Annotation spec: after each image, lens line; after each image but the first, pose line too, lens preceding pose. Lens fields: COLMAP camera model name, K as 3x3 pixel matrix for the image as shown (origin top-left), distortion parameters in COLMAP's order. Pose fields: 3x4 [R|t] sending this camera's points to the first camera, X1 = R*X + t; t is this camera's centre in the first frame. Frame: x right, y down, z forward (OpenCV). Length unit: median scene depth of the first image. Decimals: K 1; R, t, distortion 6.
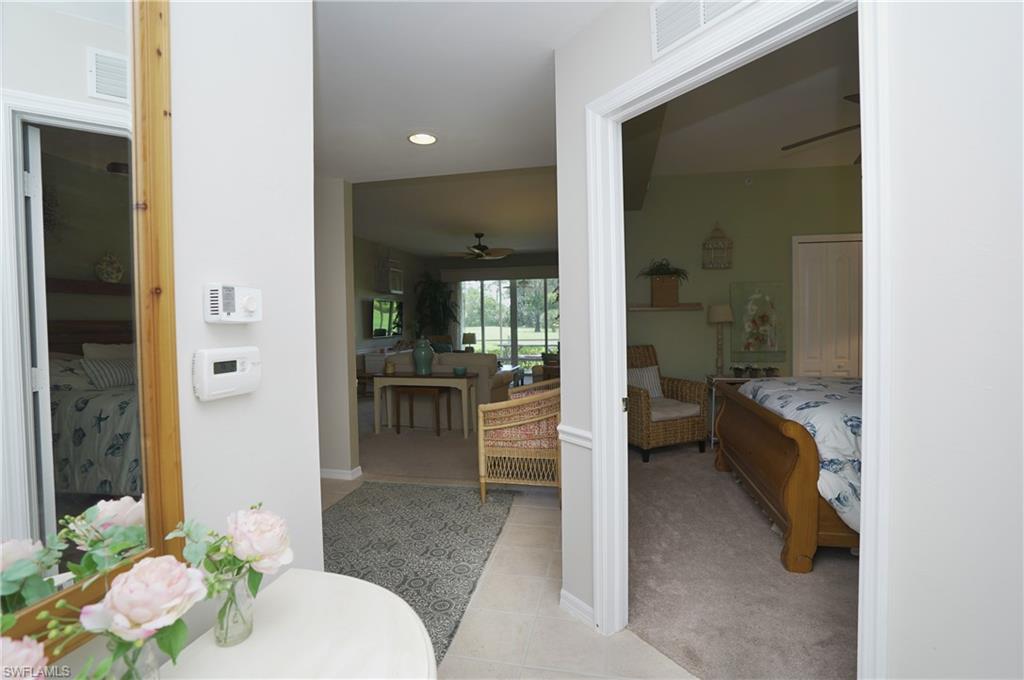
lens RADIAL K [[476.9, 0, 514.3], [0, 476.9, 334.1], [0, 0, 1]] dist [-0.070725, 0.029901]
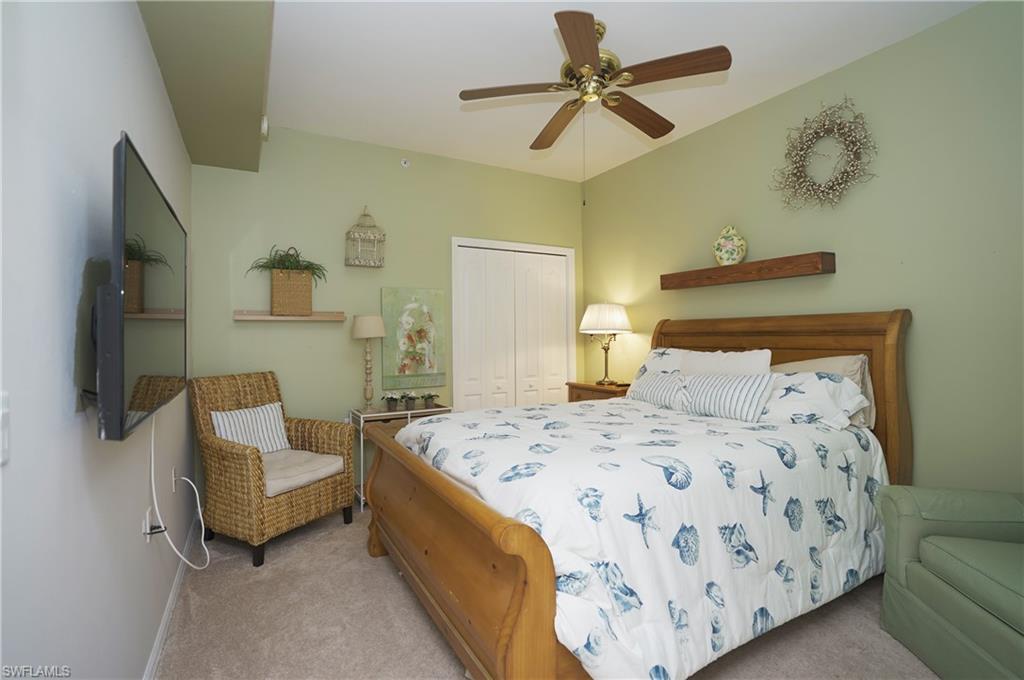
lens RADIAL K [[476.9, 0, 514.3], [0, 476.9, 334.1], [0, 0, 1]] dist [-0.070725, 0.029901]
pose [[0.751628, 0.008223, 0.659536, 0.115483], [0.014761, 0.999462, -0.029284, -0.006425], [-0.659423, 0.031746, 0.751102, 0.284964]]
